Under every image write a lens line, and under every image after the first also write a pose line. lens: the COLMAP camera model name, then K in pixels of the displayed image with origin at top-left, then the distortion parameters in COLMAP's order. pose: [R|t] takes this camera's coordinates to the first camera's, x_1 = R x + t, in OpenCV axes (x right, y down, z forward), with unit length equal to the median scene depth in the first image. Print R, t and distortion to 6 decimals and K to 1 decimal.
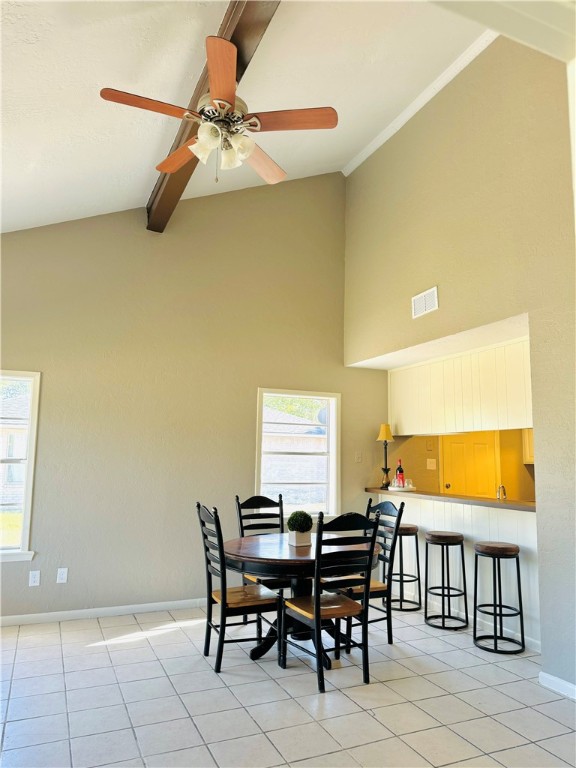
lens RADIAL K [[543.2, 0, 282.9], [0, 543.2, 371.3], [0, 0, 1]] dist [0.016474, -0.008443]
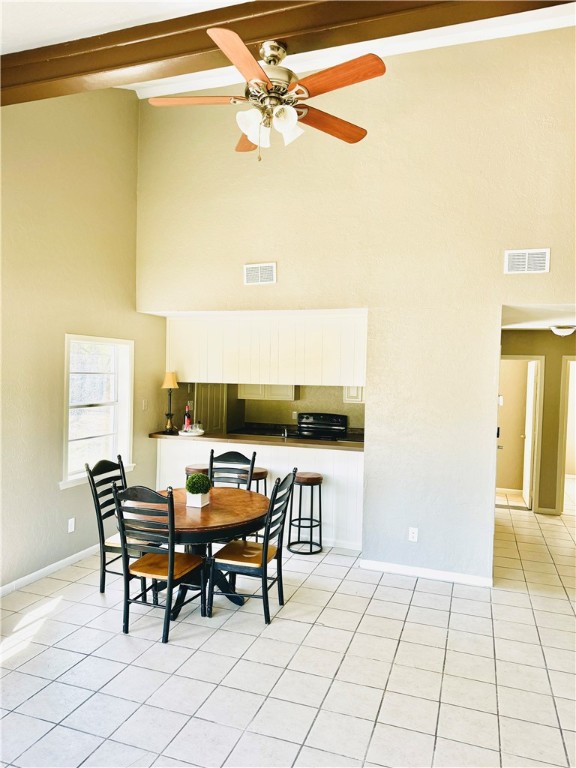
lens RADIAL K [[543.2, 0, 286.1], [0, 543.2, 384.8], [0, 0, 1]] dist [0.016474, -0.008443]
pose [[0.694401, -0.021658, 0.719263, -0.435327], [-0.115875, 0.983137, 0.141473, -0.053701], [-0.710198, -0.181583, 0.680181, 0.156349]]
